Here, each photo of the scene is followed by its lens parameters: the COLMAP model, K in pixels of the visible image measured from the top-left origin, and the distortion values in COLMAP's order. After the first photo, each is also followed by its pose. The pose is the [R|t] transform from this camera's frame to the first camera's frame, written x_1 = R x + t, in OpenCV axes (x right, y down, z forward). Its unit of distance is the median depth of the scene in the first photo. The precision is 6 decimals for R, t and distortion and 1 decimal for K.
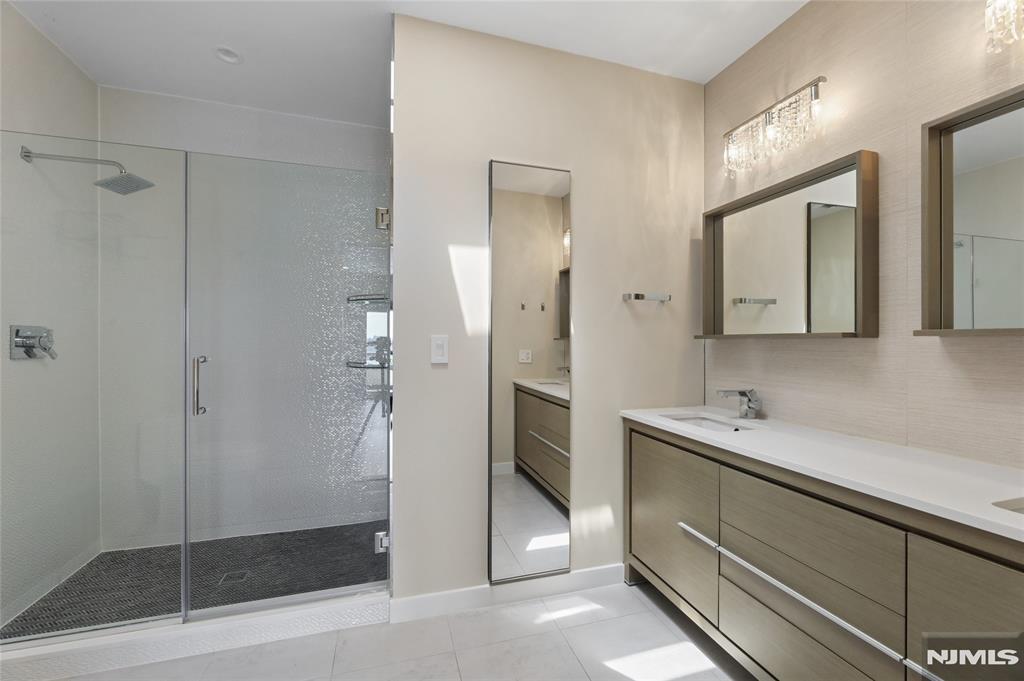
lens RADIAL K [[425.6, 0, 512.0], [0, 425.6, 340.5], [0, 0, 1]] dist [0.000067, -0.000057]
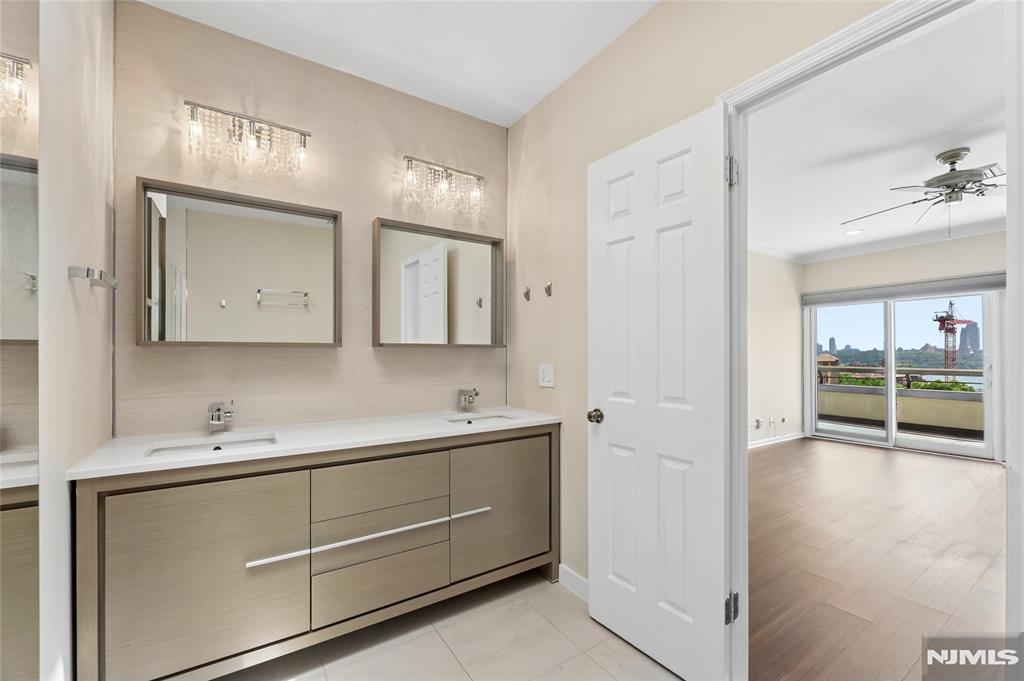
lens RADIAL K [[416.3, 0, 511.5], [0, 416.3, 351.3], [0, 0, 1]] dist [0.000071, 0.000001]
pose [[-0.278004, 0.004119, 0.960571, -0.544749], [-0.000494, 0.999990, -0.004431, 0.011005], [-0.960580, -0.001706, -0.277999, 0.729032]]
